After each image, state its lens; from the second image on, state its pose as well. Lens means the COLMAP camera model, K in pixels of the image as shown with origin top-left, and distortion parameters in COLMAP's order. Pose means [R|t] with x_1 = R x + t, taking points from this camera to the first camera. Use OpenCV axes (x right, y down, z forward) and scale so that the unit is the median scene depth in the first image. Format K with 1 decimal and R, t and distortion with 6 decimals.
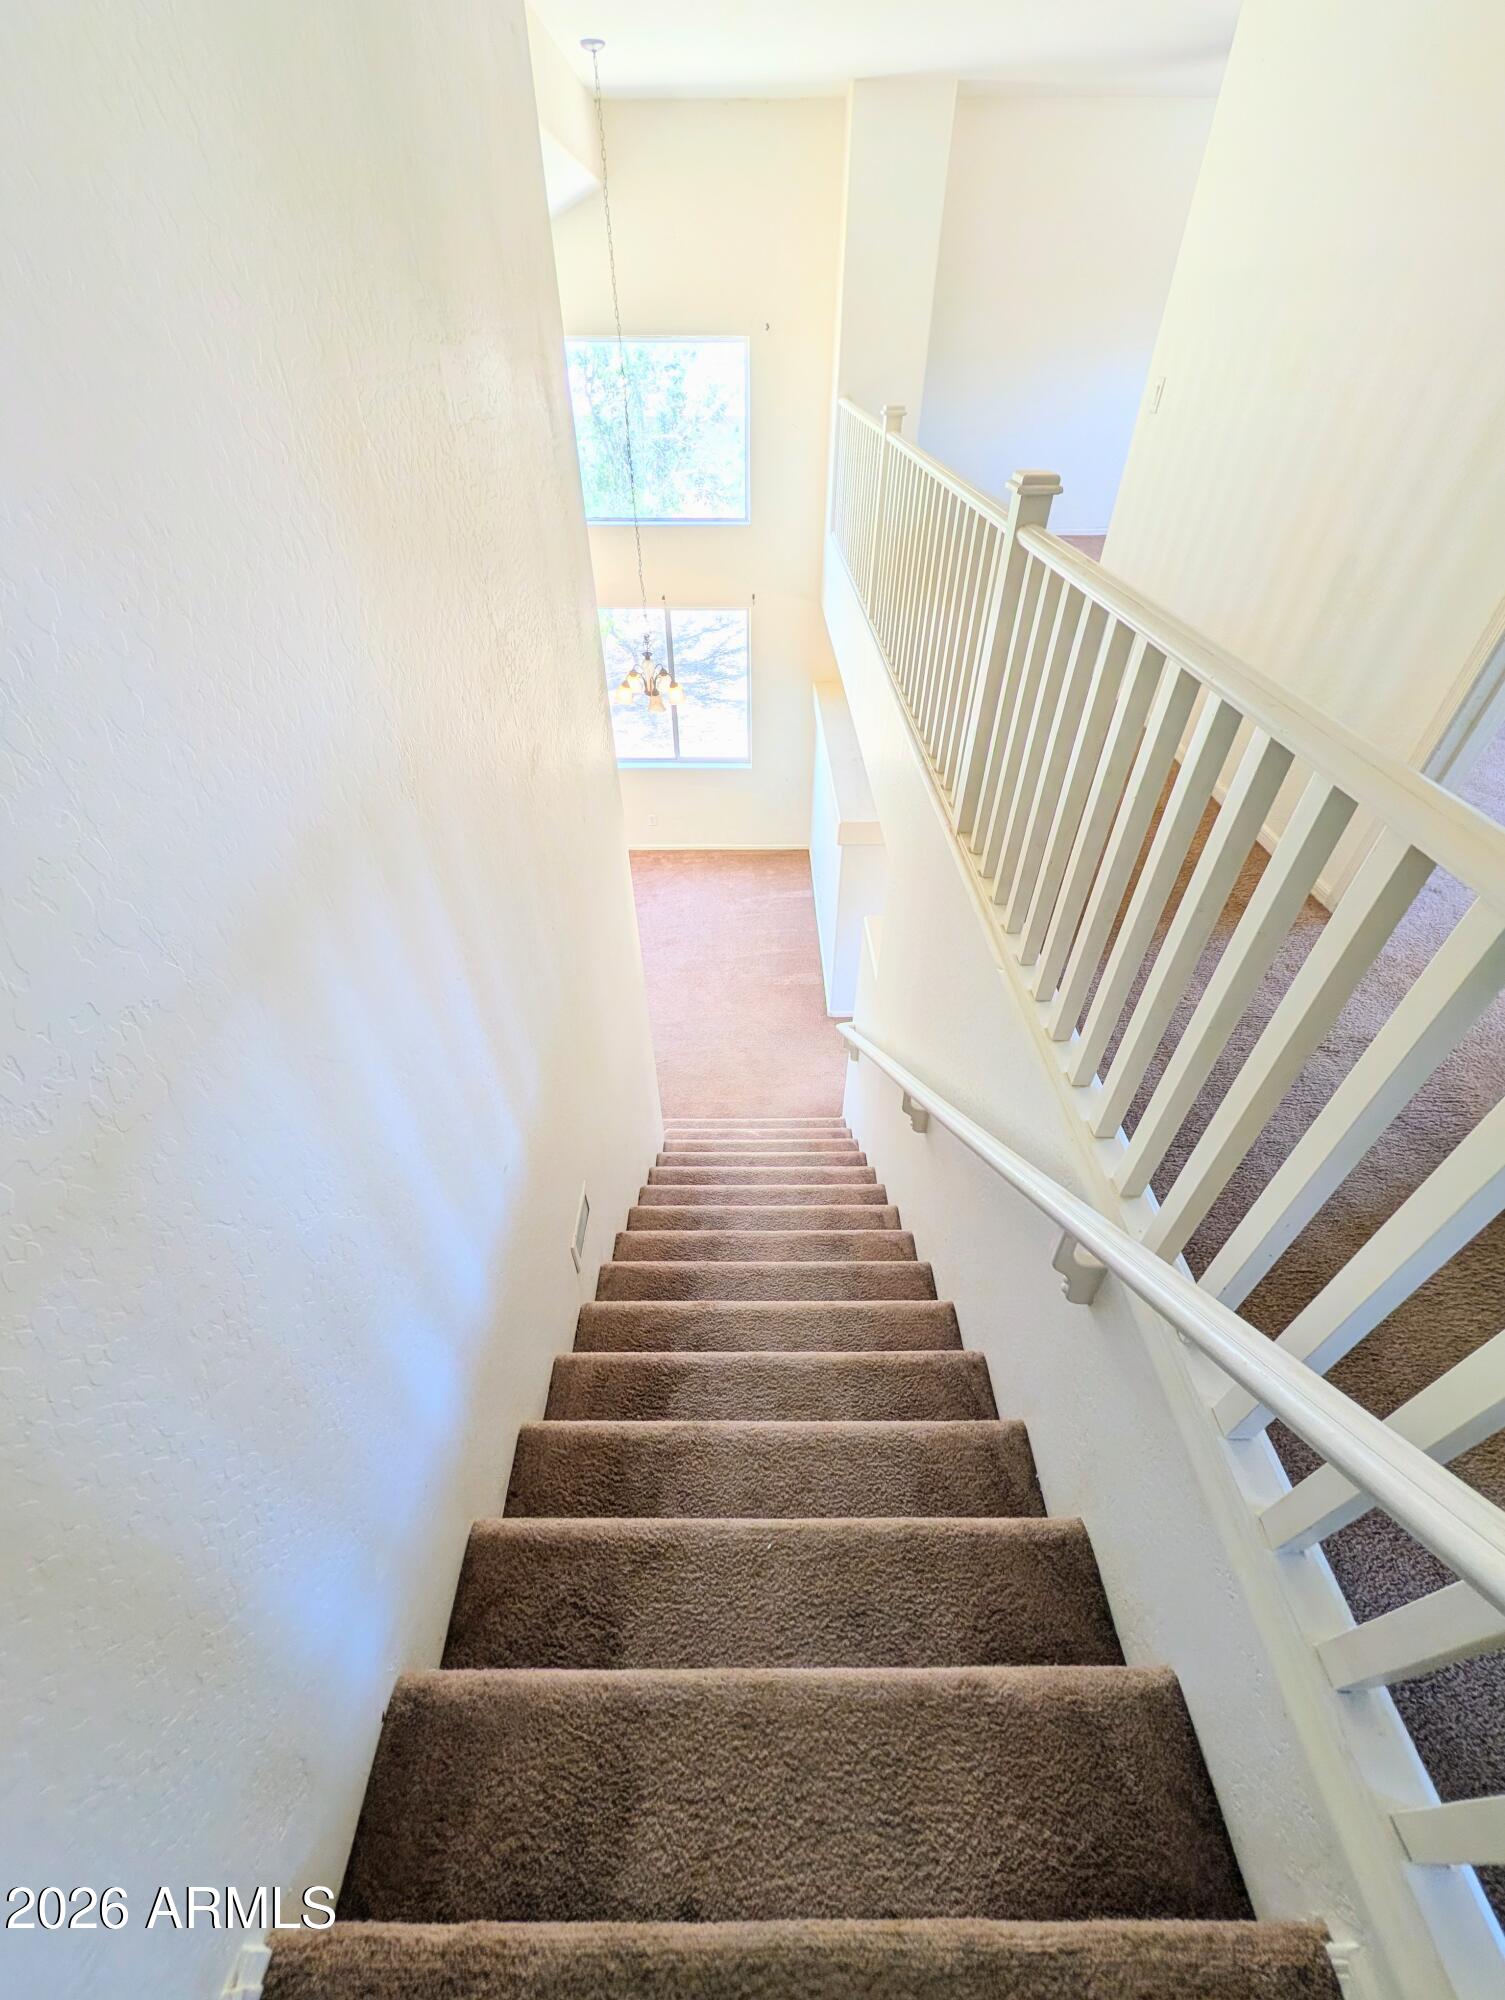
lens RADIAL K [[771.2, 0, 753.0], [0, 771.2, 1000.7], [0, 0, 1]] dist [0.000871, -0.000292]
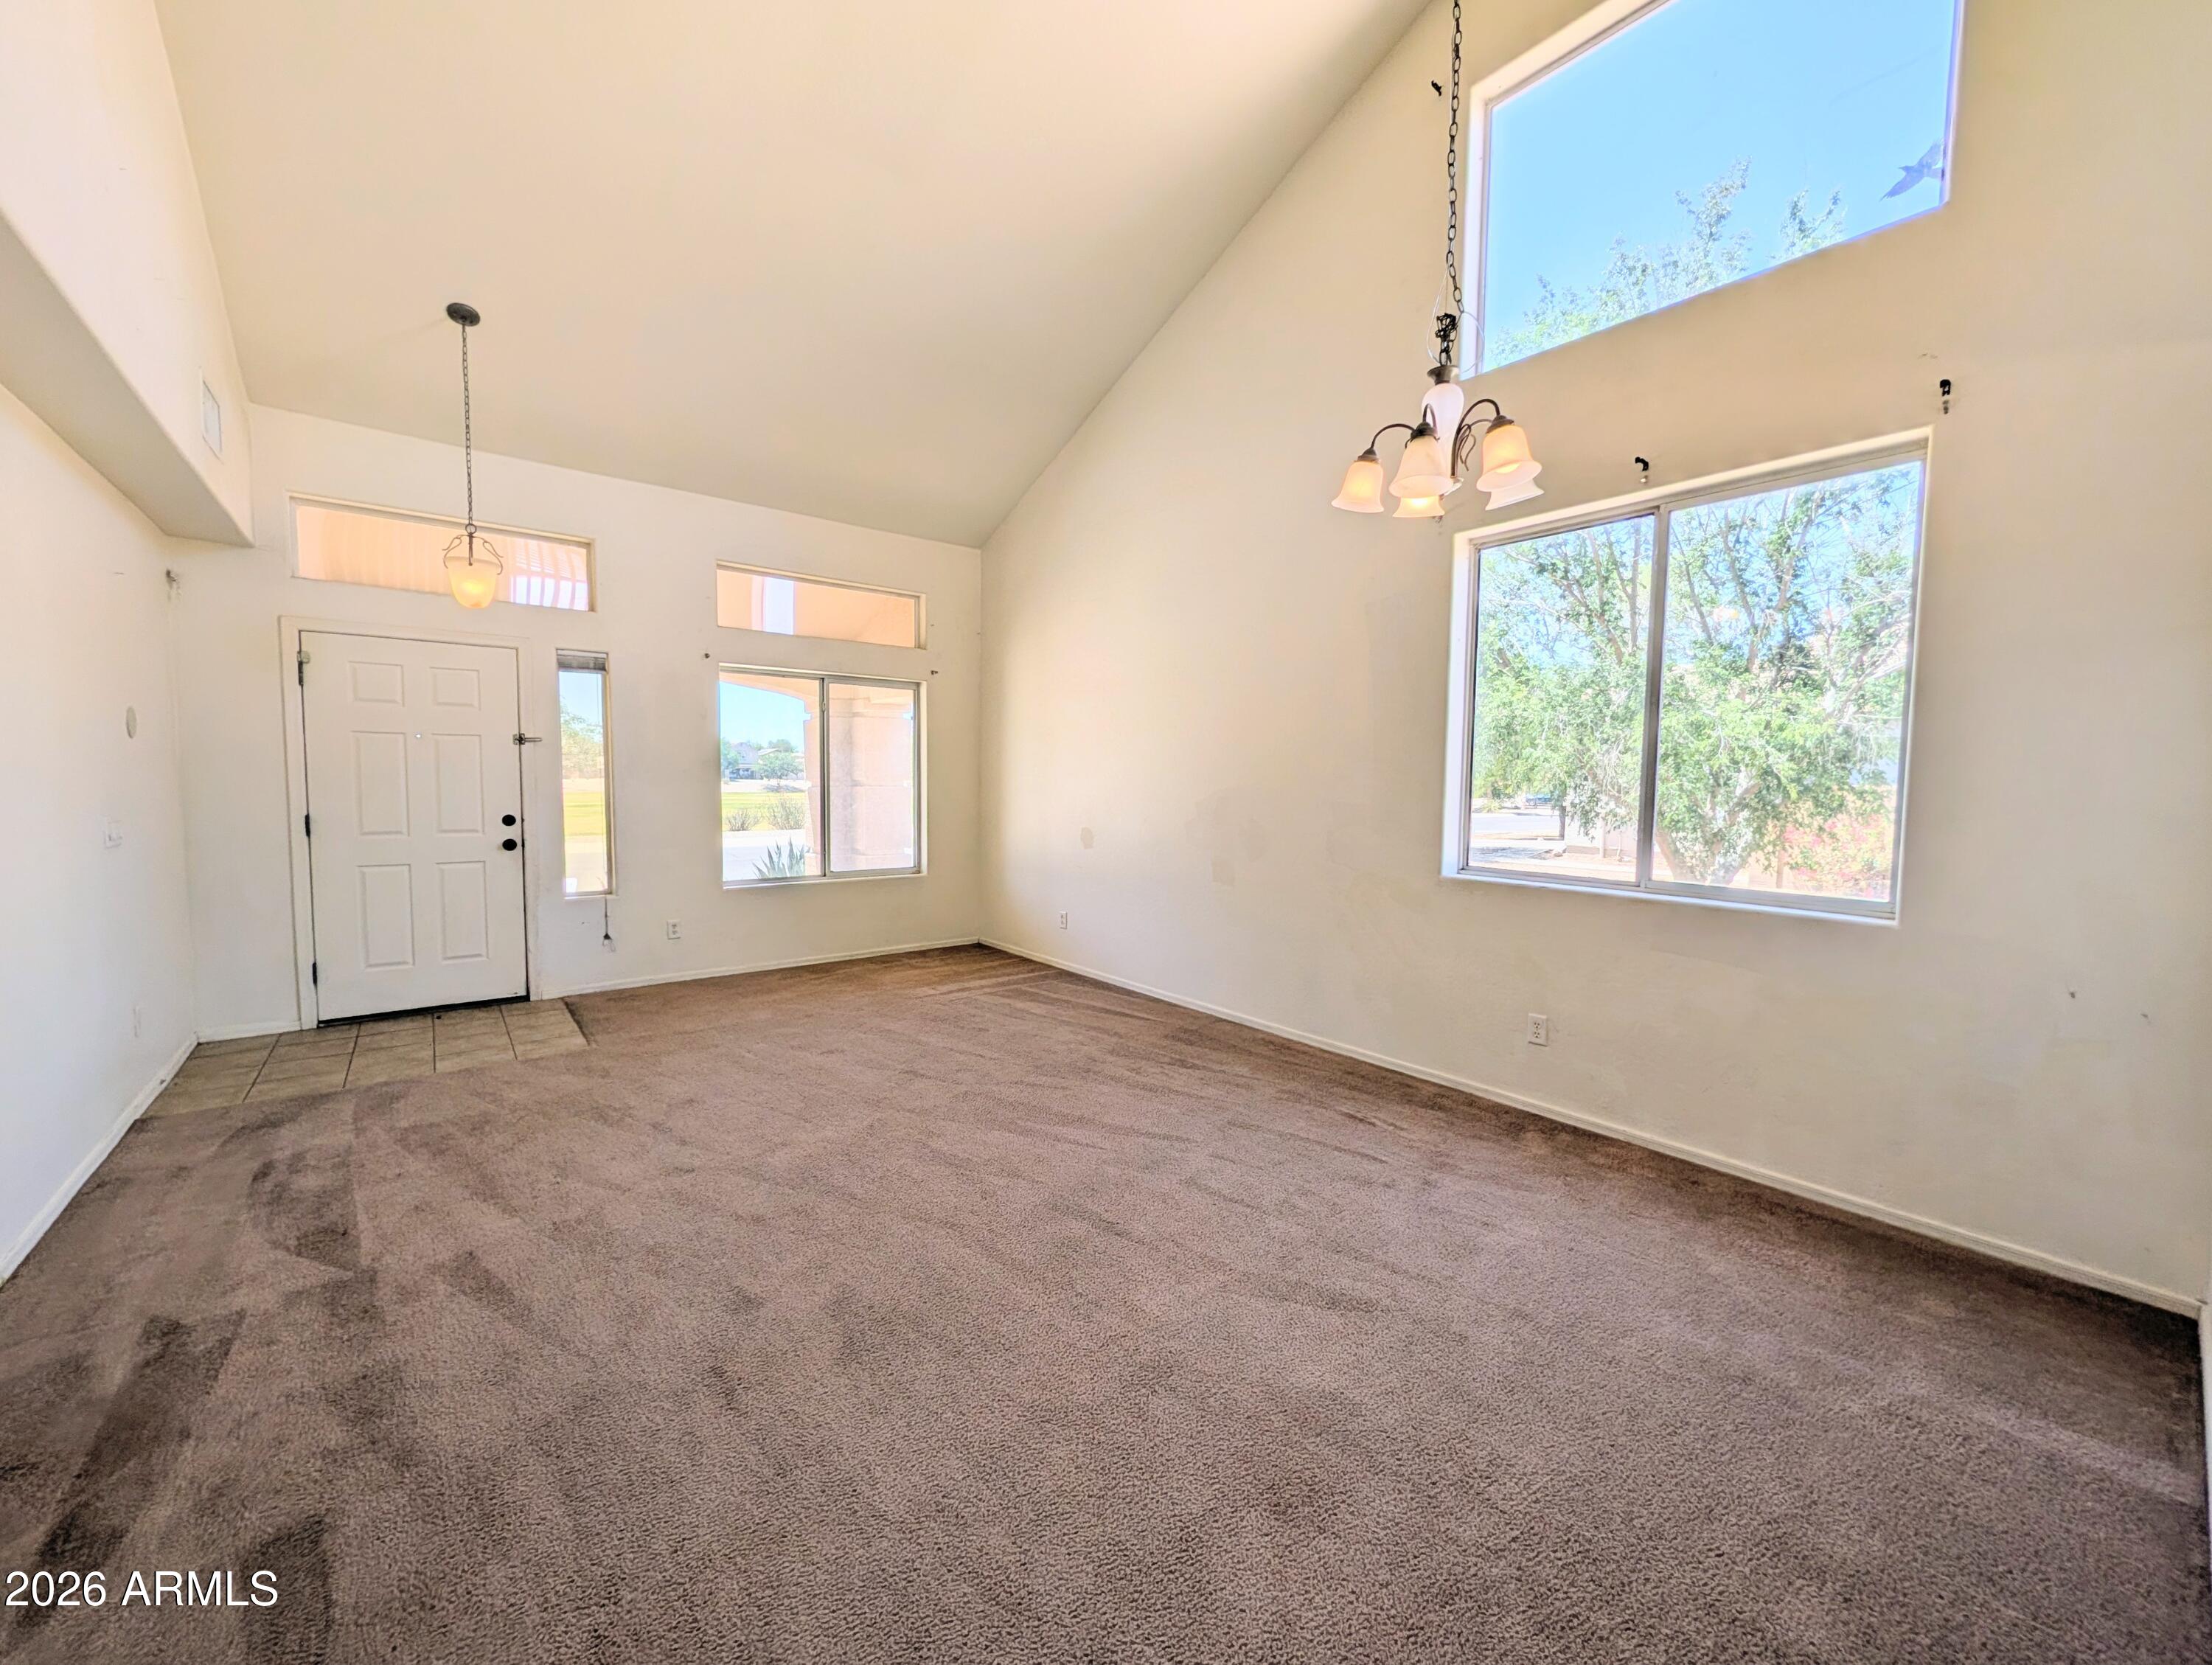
lens RADIAL K [[852.9, 0, 1094.0], [0, 852.9, 830.3], [0, 0, 1]] dist [0.000871, -0.000292]
pose [[0.621340, 0.052500, -0.781780, 0.062438], [-0.522263, 0.771542, -0.363270, -0.042824], [0.584104, 0.634009, 0.506809, 0.609549]]
